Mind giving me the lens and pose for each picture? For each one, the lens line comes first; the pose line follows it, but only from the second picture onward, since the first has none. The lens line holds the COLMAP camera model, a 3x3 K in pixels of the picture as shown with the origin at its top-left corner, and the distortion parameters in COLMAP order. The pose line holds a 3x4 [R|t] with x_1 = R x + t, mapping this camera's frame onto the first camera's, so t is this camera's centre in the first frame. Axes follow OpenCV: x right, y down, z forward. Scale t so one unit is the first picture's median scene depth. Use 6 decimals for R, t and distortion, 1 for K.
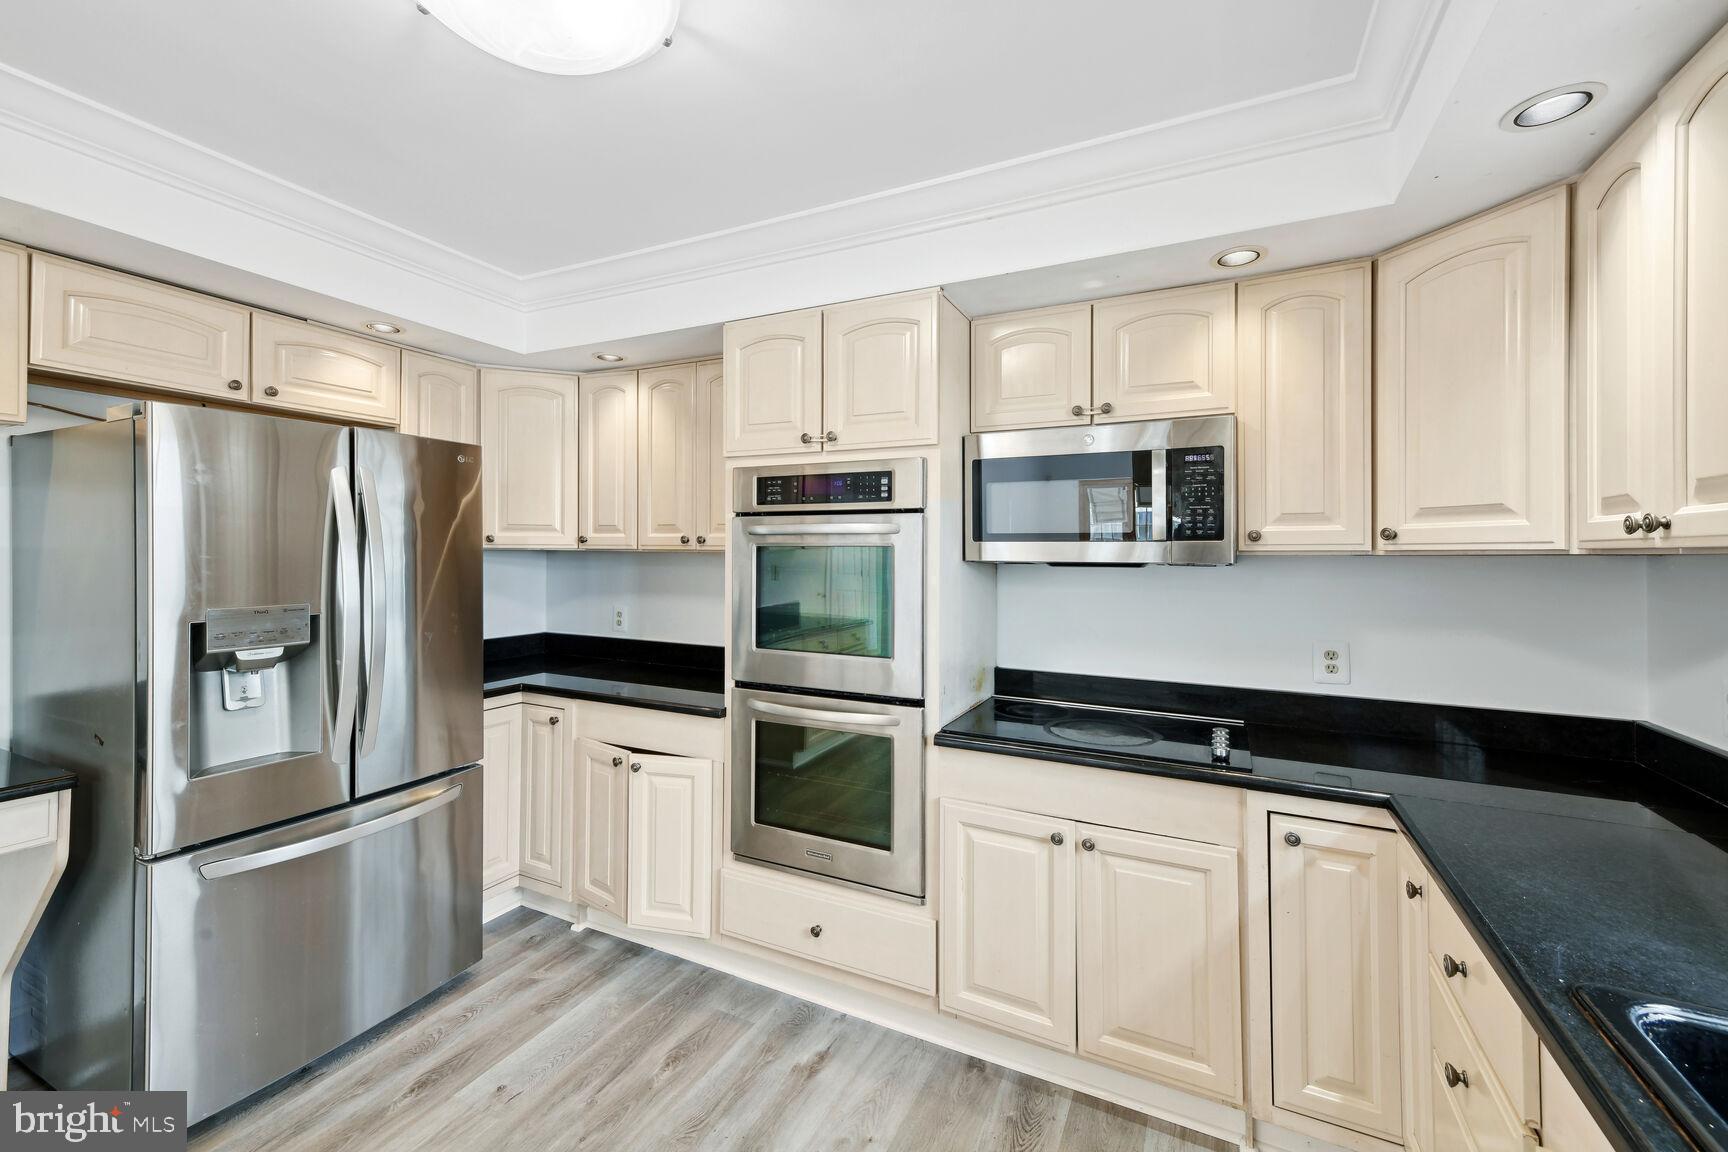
lens RADIAL K [[707.8, 0, 865.6], [0, 707.8, 543.2], [0, 0, 1]] dist [0.019658, -0.000074]
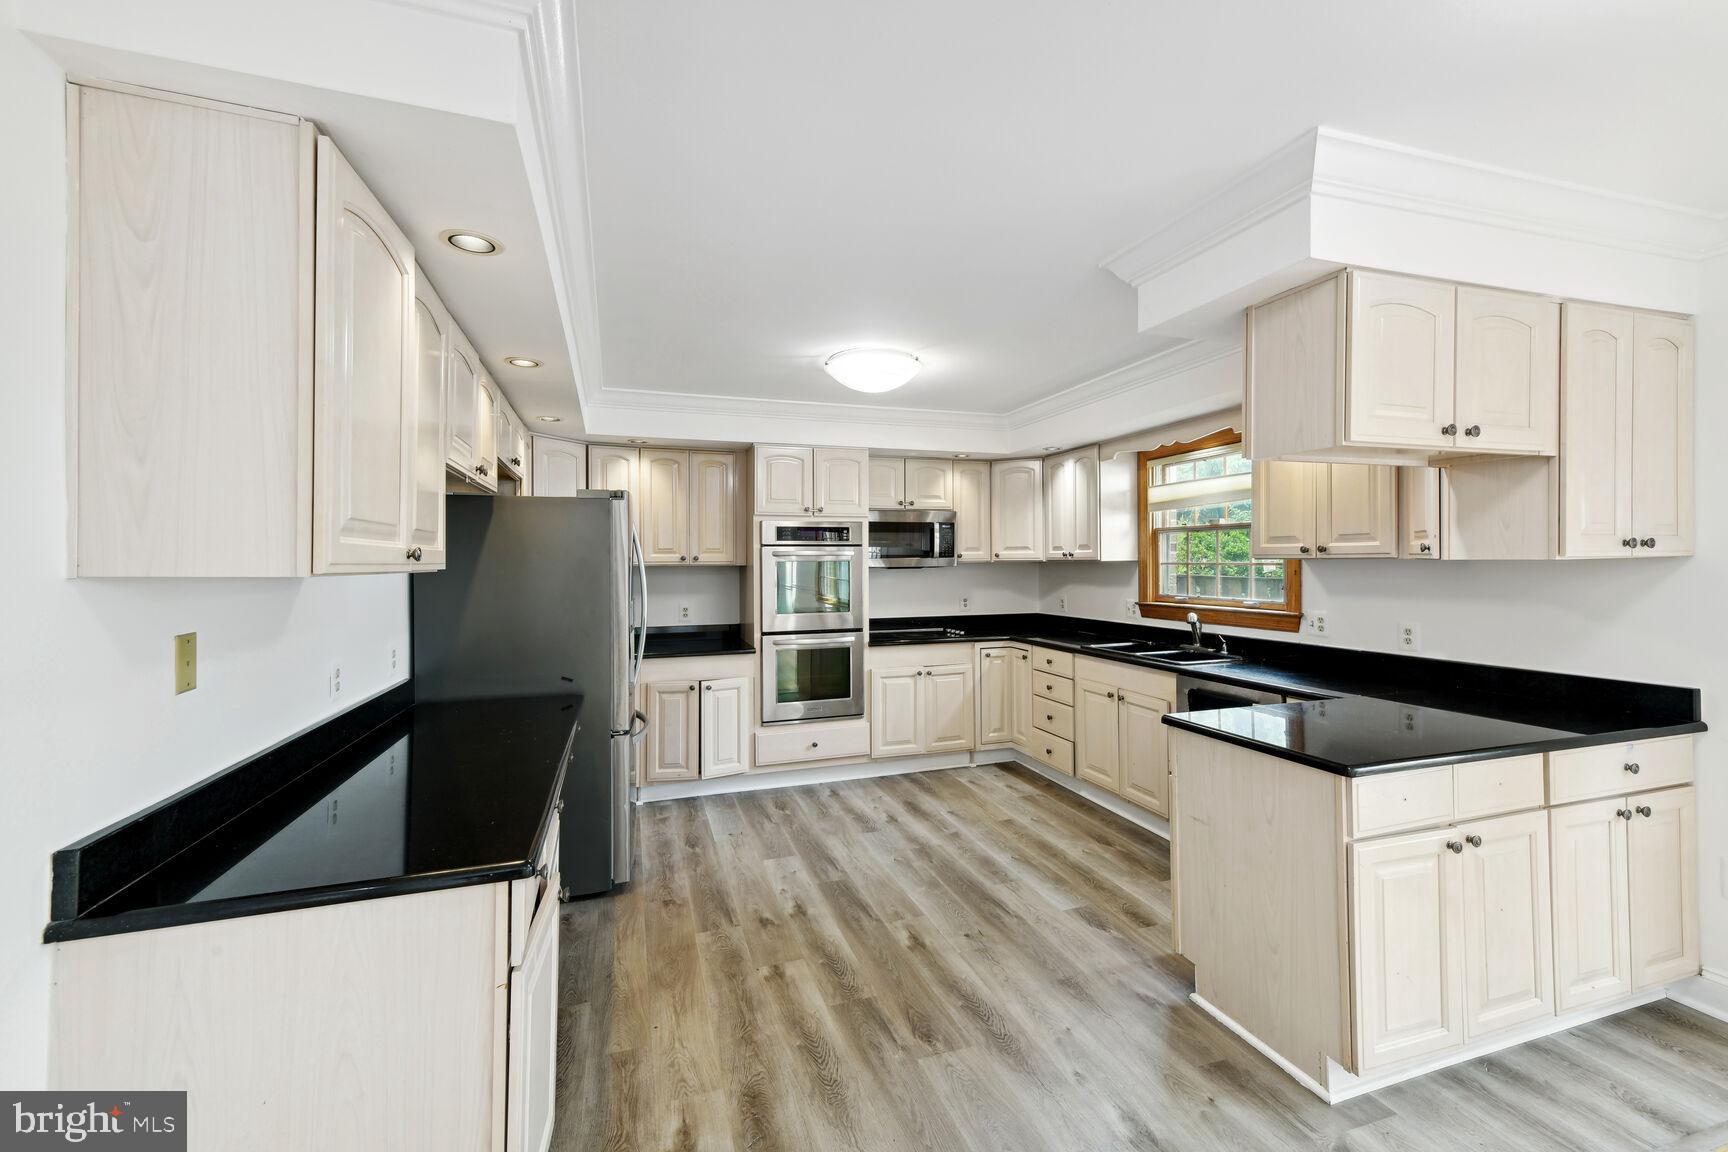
lens RADIAL K [[716.1, 0, 862.6], [0, 716.1, 556.3], [0, 0, 1]] dist [0.020640, -0.000157]
pose [[0.708817, -0.007098, 0.705357, -1.562136], [0.003744, 0.999973, 0.006300, -0.025753], [-0.705383, -0.001825, 0.708824, -0.640580]]
